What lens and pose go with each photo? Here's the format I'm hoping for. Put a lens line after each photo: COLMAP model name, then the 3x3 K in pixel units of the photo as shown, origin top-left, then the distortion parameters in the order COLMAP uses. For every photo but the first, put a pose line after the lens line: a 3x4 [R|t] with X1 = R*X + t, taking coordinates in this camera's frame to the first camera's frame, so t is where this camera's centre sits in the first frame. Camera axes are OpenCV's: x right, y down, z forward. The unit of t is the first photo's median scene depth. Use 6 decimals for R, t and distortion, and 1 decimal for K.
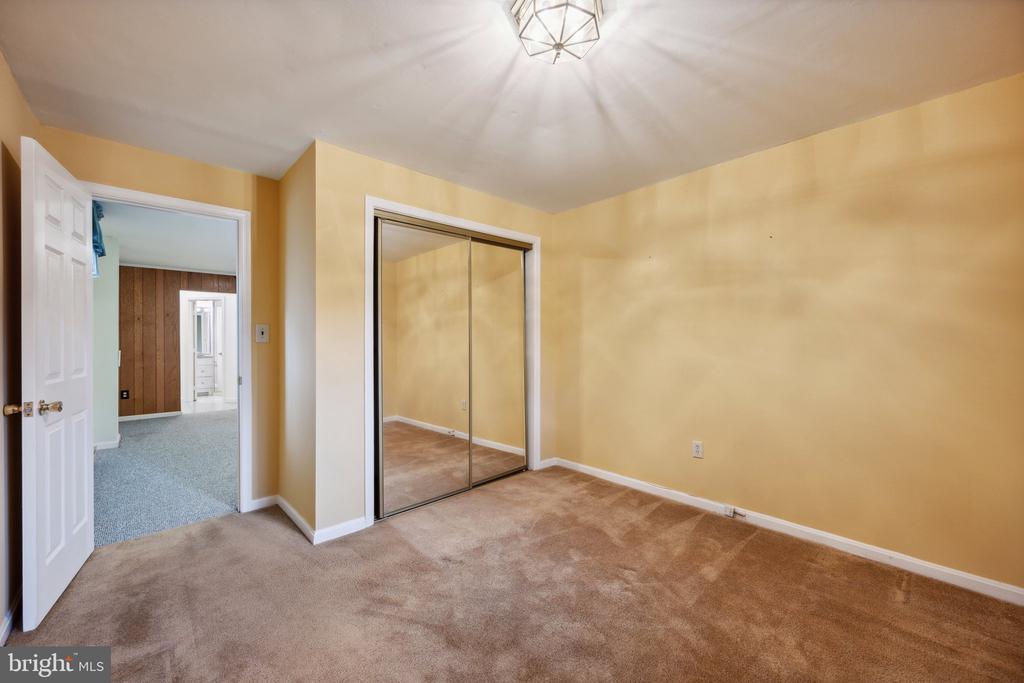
lens RADIAL K [[406.2, 0, 510.2], [0, 406.2, 339.6], [0, 0, 1]] dist [0.000575, 0.000093]
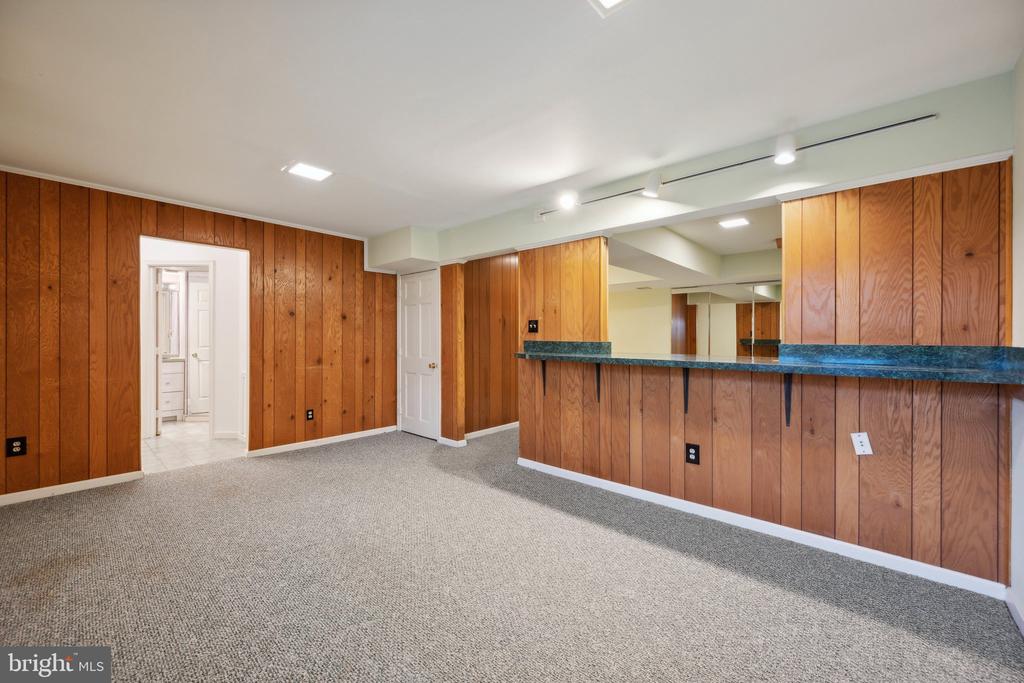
lens RADIAL K [[406.2, 0, 514.0], [0, 406.2, 340.8], [0, 0, 1]] dist [0.000575, 0.000093]
pose [[0.995406, 0.011516, 0.095047, -0.387255], [-0.012045, 0.999915, 0.004999, 0.003299], [-0.094981, -0.006121, 0.995460, 0.439406]]
